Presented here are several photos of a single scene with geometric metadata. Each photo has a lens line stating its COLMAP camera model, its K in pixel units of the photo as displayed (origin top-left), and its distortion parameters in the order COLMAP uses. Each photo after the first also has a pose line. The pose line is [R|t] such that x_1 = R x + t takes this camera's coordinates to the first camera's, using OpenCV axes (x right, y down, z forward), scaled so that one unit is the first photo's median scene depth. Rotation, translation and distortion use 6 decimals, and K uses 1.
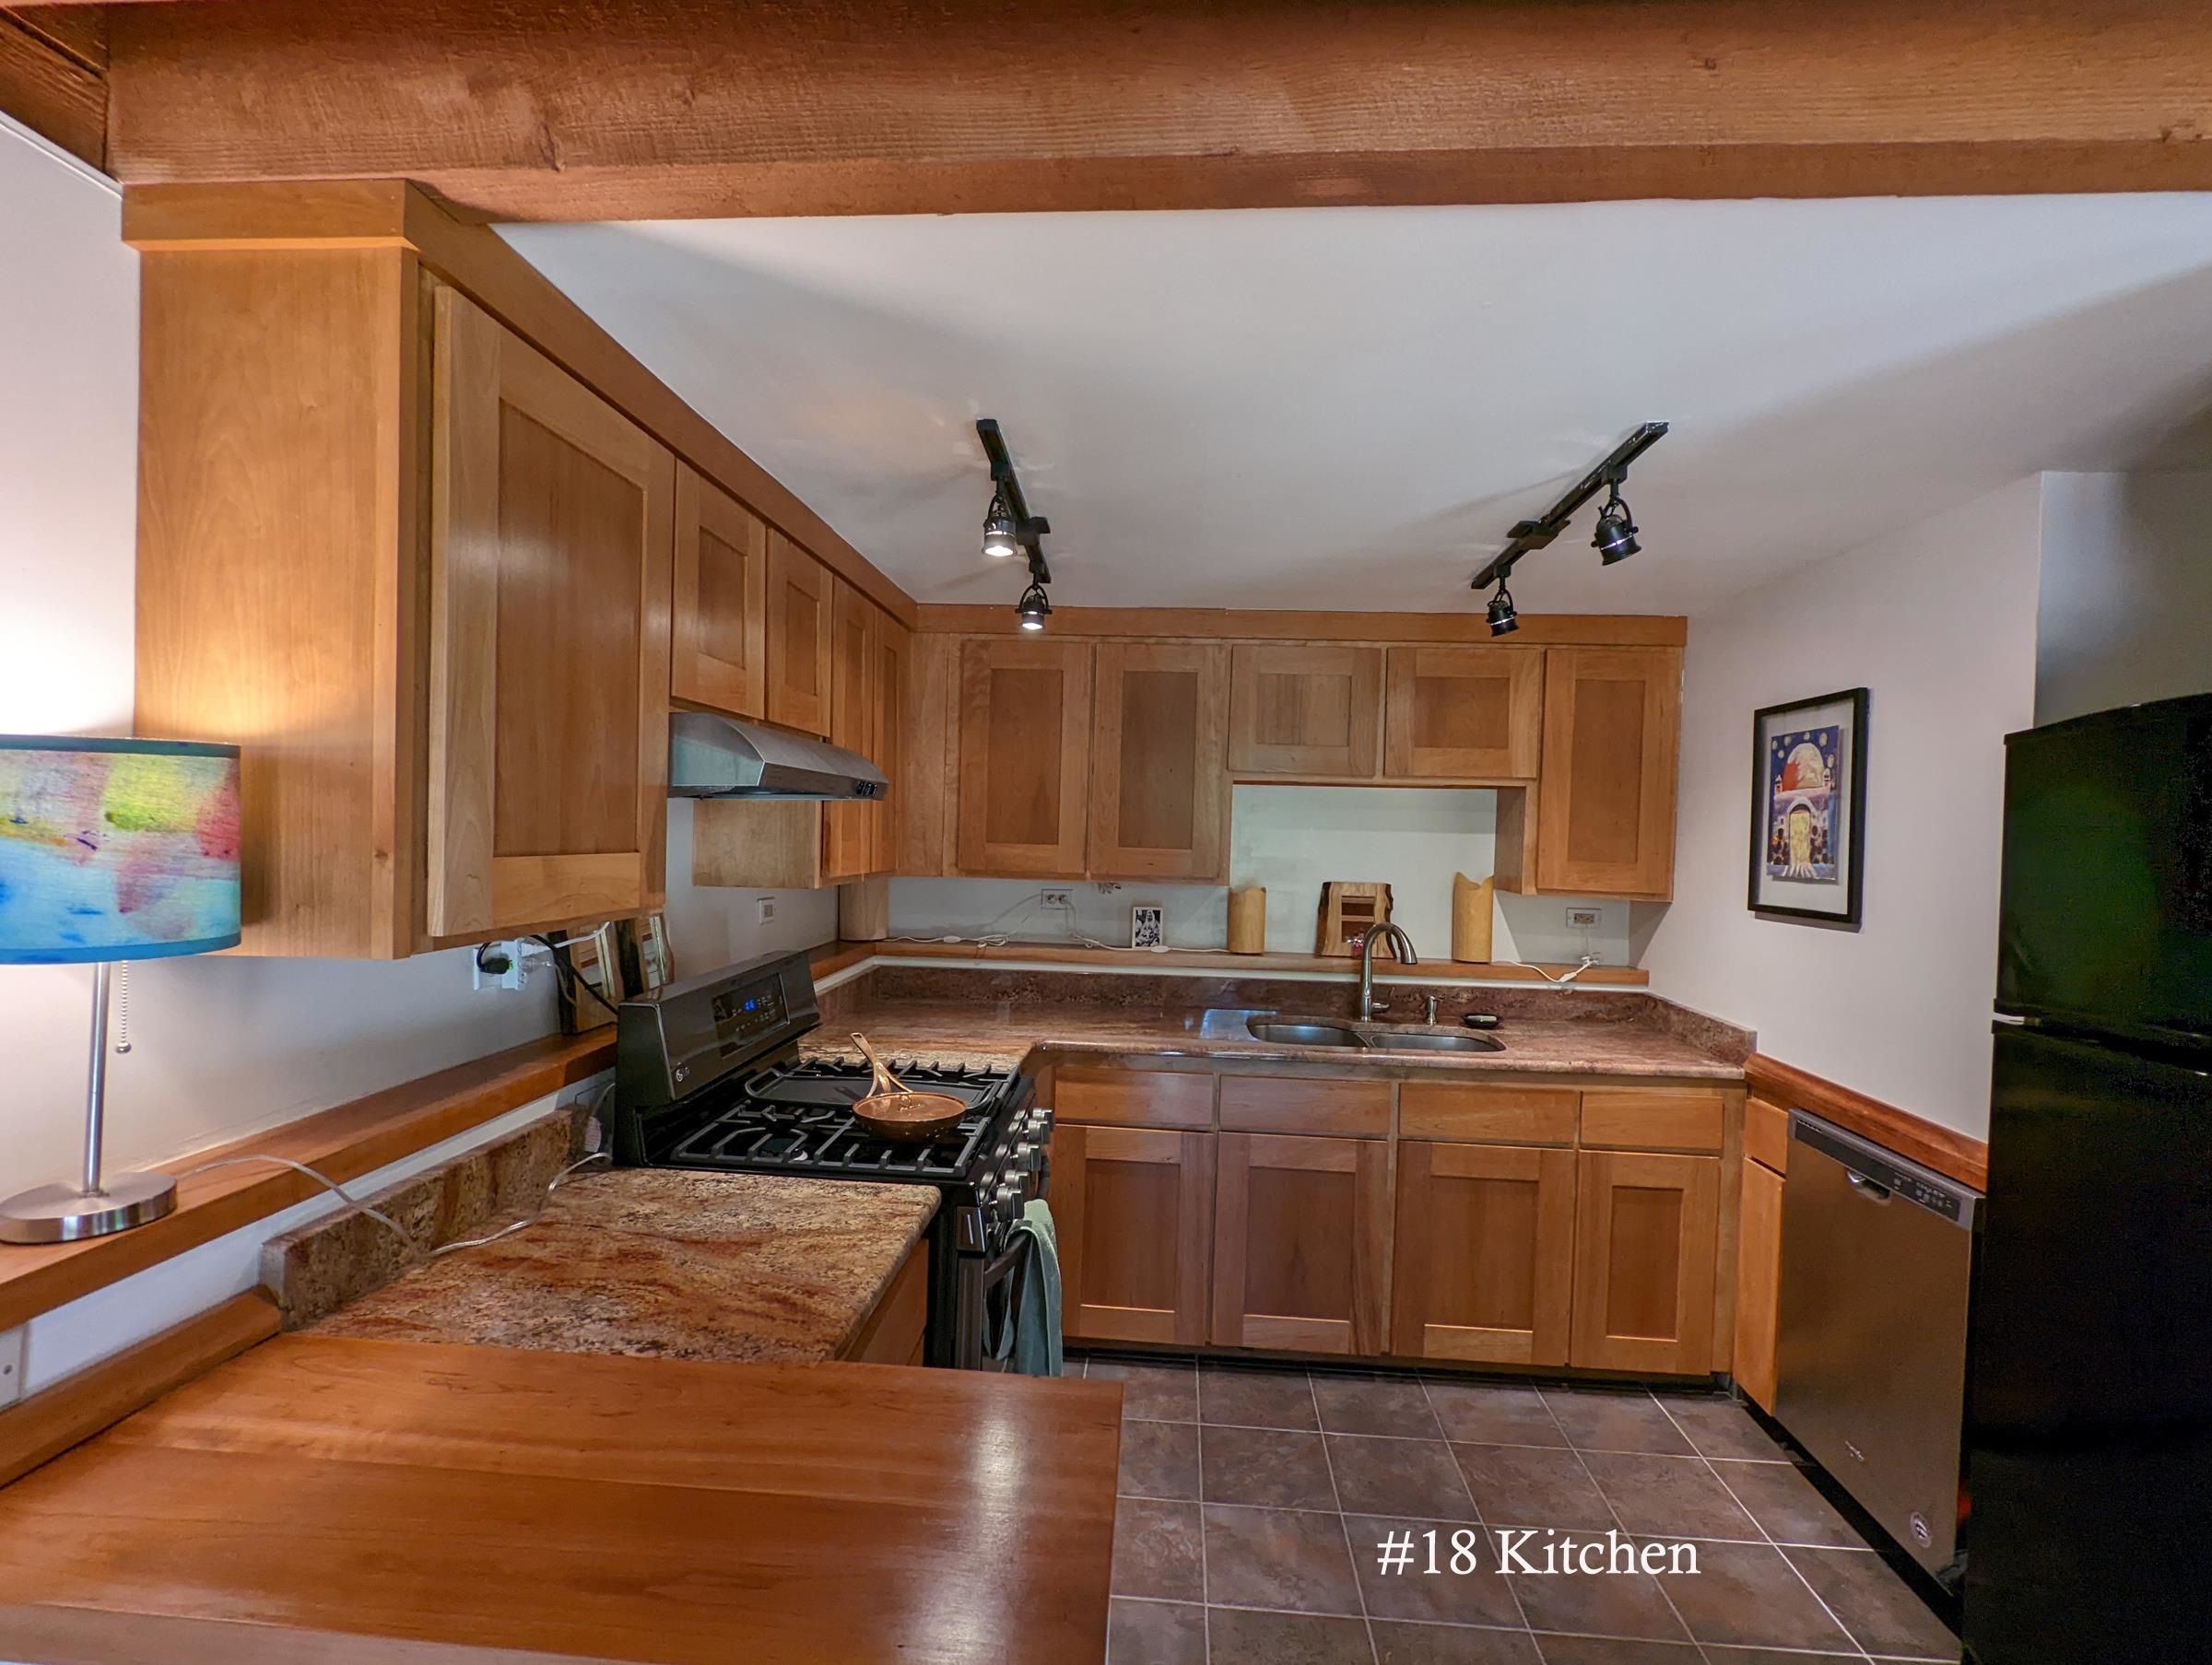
lens RADIAL K [[1054.5, 0, 1098.5], [0, 1054.5, 831.4], [0, 0, 1]] dist [-0.001544, -0.000987]
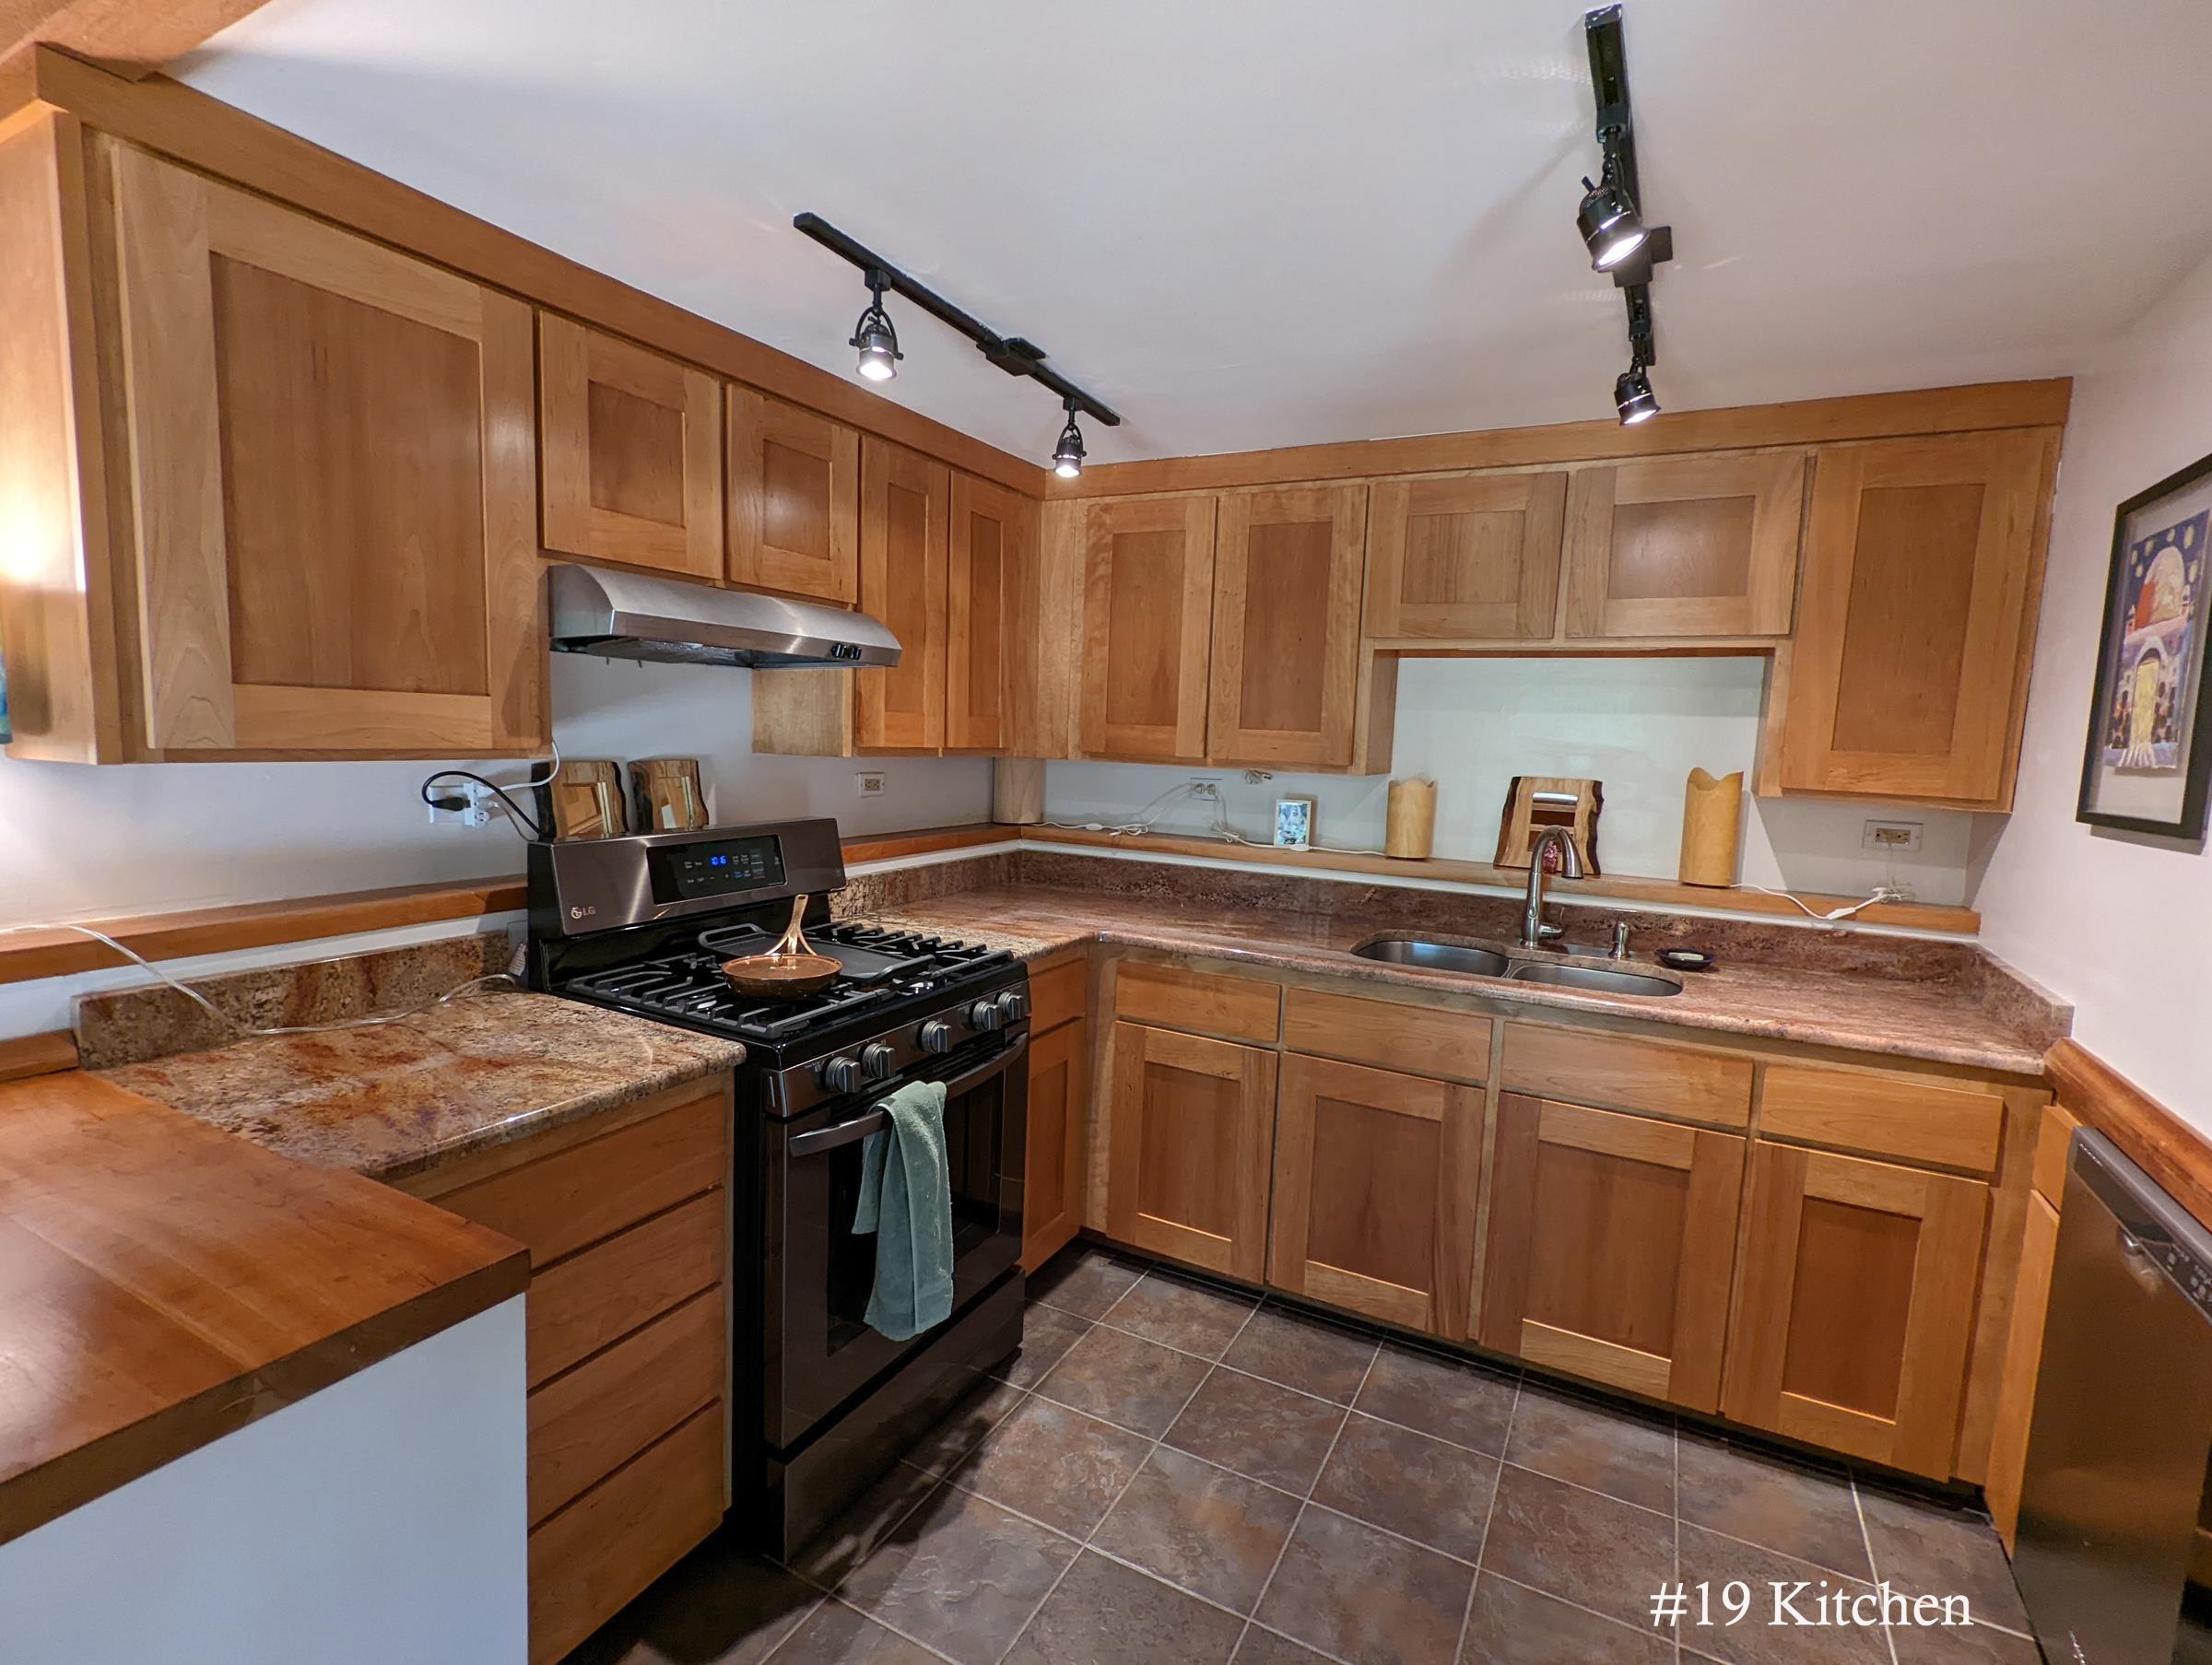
lens RADIAL K [[1054.5, 0, 1101.2], [0, 1054.5, 833.4], [0, 0, 1]] dist [-0.001544, -0.000987]
pose [[0.911608, 0.046691, -0.408400, 0.332158], [-0.013254, 0.996350, 0.084325, 0.035078], [0.410846, -0.071458, 0.908900, 0.164492]]
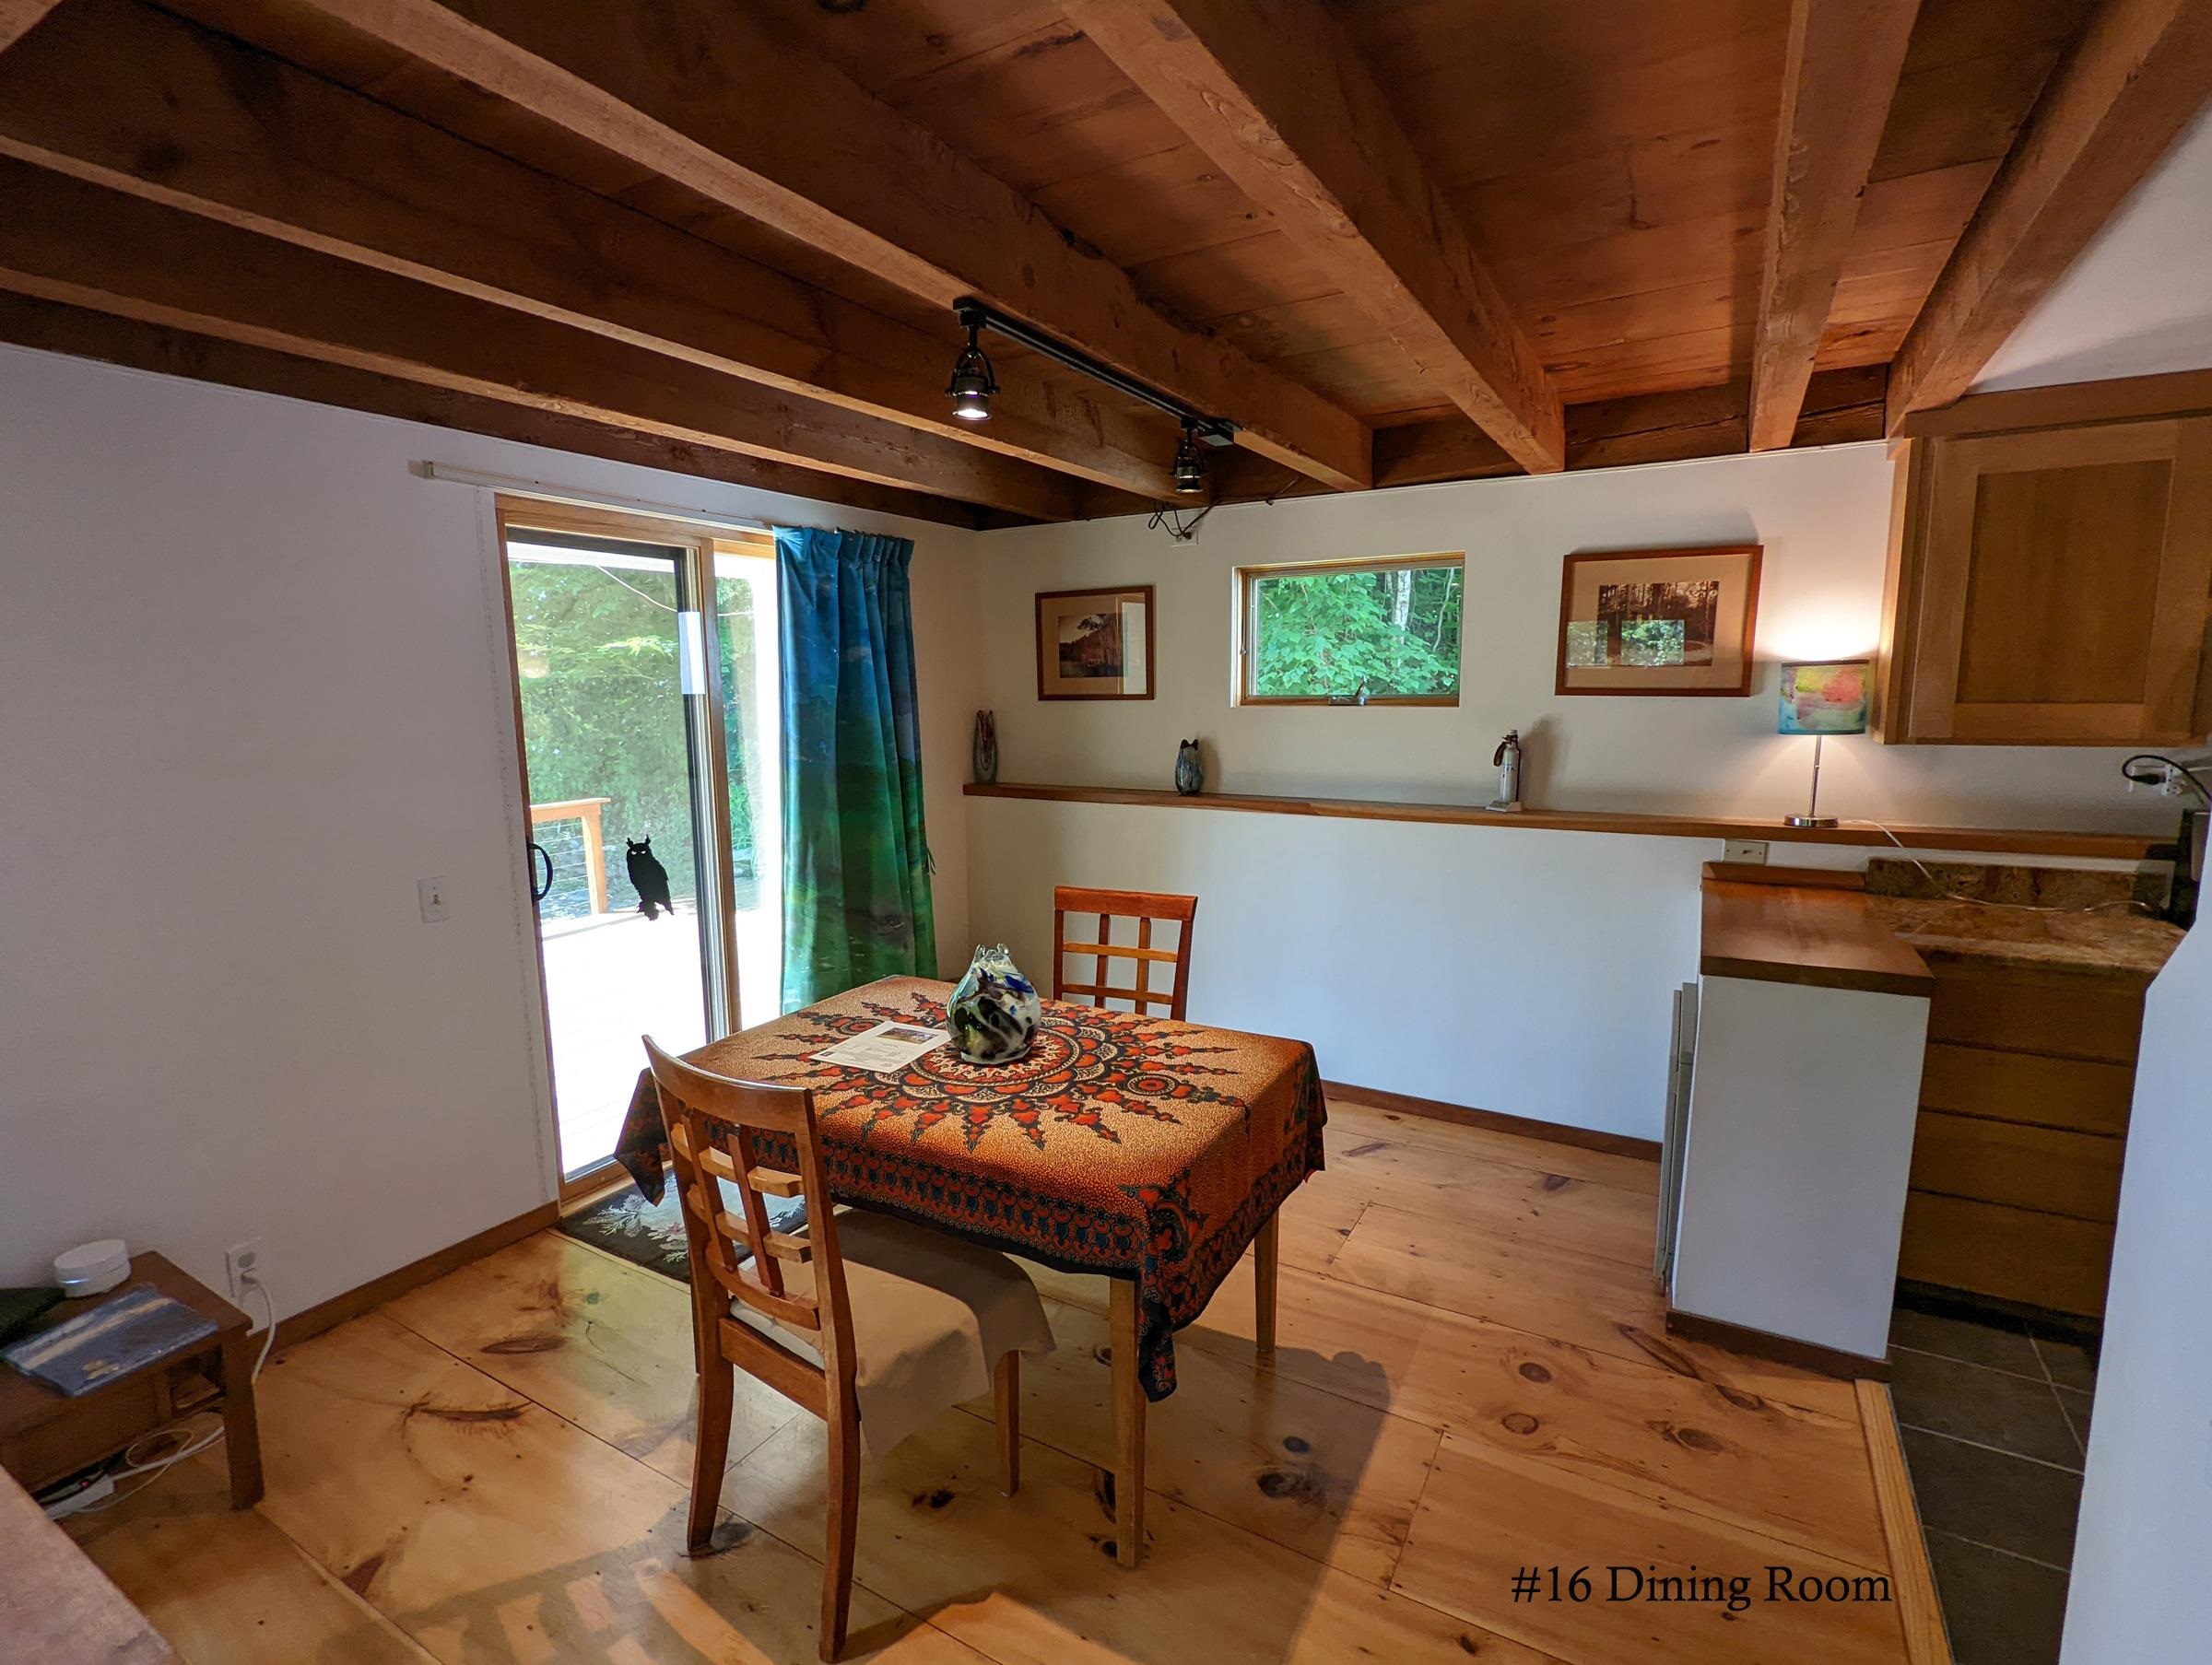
lens RADIAL K [[1054.5, 0, 1095.9], [0, 1054.5, 834.4], [0, 0, 1]] dist [-0.001544, -0.000987]
pose [[-0.433862, 0.117296, -0.893312, 0.947738], [0.000718, 0.991534, 0.129844, 0.004081], [0.900979, 0.055694, -0.430273, 0.174485]]
